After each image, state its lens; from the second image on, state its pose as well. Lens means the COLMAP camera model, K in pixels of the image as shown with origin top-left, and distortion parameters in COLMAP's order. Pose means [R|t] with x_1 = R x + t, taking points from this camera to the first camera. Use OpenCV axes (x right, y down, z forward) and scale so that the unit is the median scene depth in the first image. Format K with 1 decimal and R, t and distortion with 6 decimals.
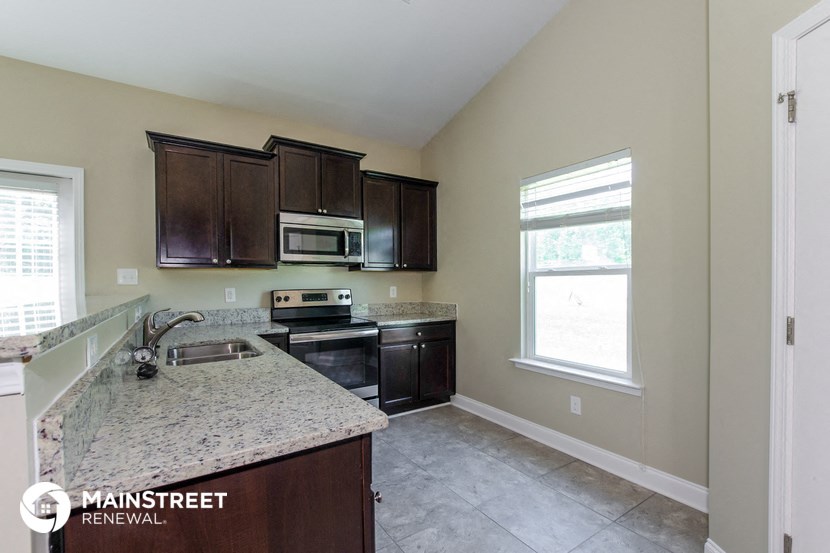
lens RADIAL K [[368.3, 0, 407.0], [0, 368.3, 281.5], [0, 0, 1]] dist [-0.007847, -0.001513]
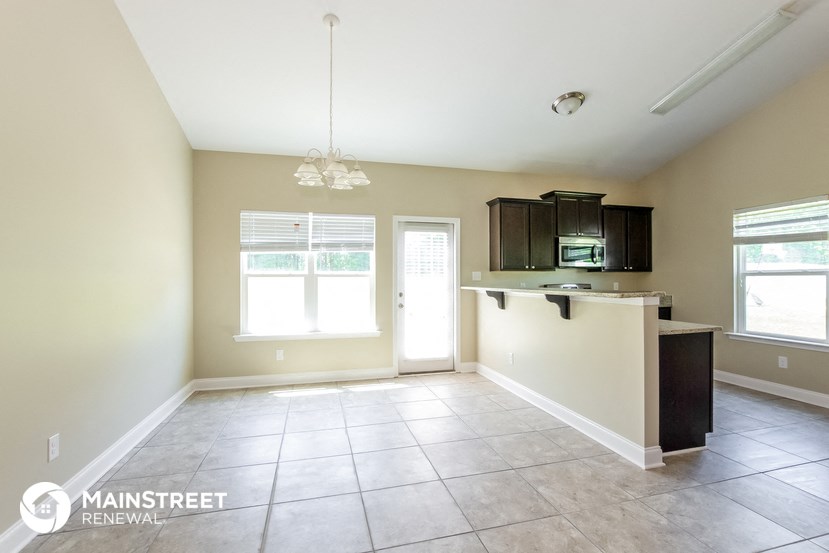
lens RADIAL K [[367.9, 0, 422.1], [0, 367.9, 274.7], [0, 0, 1]] dist [-0.007847, -0.001513]
pose [[0.957864, -0.000734, -0.287223, -0.462194], [-0.002698, 0.999930, -0.011550, 0.002017], [0.287211, 0.011839, 0.957794, -0.750877]]
